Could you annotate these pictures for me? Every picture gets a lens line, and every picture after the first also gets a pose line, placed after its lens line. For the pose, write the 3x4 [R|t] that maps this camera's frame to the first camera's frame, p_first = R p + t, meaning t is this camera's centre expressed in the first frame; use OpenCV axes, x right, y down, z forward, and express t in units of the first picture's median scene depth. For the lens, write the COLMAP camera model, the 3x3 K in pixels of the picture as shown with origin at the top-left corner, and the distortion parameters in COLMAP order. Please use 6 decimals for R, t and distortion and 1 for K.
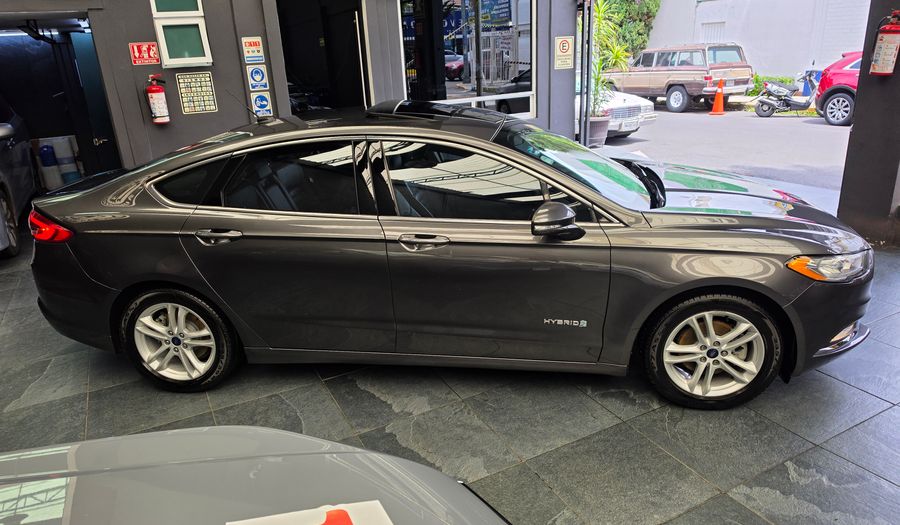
lens RADIAL K [[626.6, 0, 470.7], [0, 626.6, 272.5], [0, 0, 1]] dist [0.092727, -0.150822]
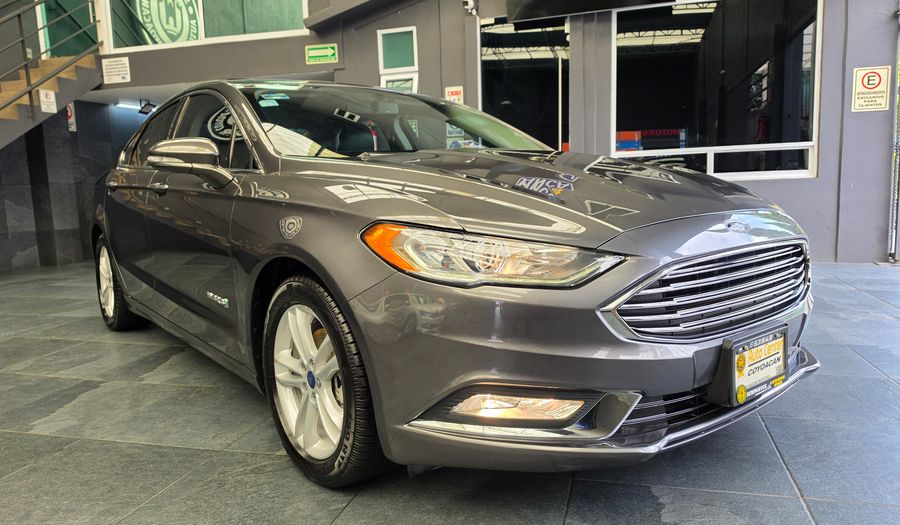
lens RADIAL K [[637.8, 0, 448.0], [0, 637.8, 265.6], [0, 0, 1]] dist [0.064257, -0.088354]
pose [[0.711185, 0.106400, -0.694907, 0.442561], [-0.235046, 0.967582, -0.092401, 0.023183], [0.662548, 0.229049, 0.713138, 0.304668]]
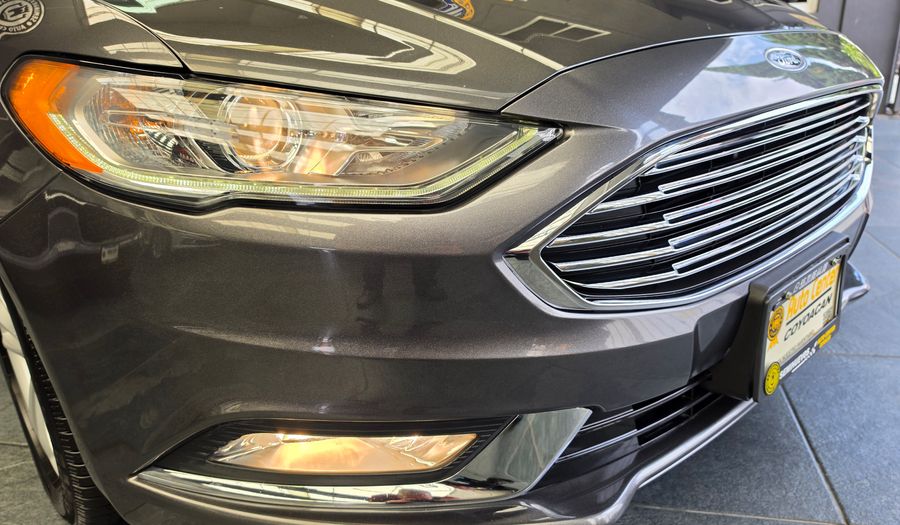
lens RADIAL K [[626.6, 0, 470.7], [0, 626.6, 272.5], [0, 0, 1]] dist [0.092727, -0.150822]
pose [[0.764118, 0.241266, -0.598259, 0.378280], [-0.212205, 0.969820, 0.120073, -0.004372], [0.609174, 0.035203, 0.792255, 0.428845]]
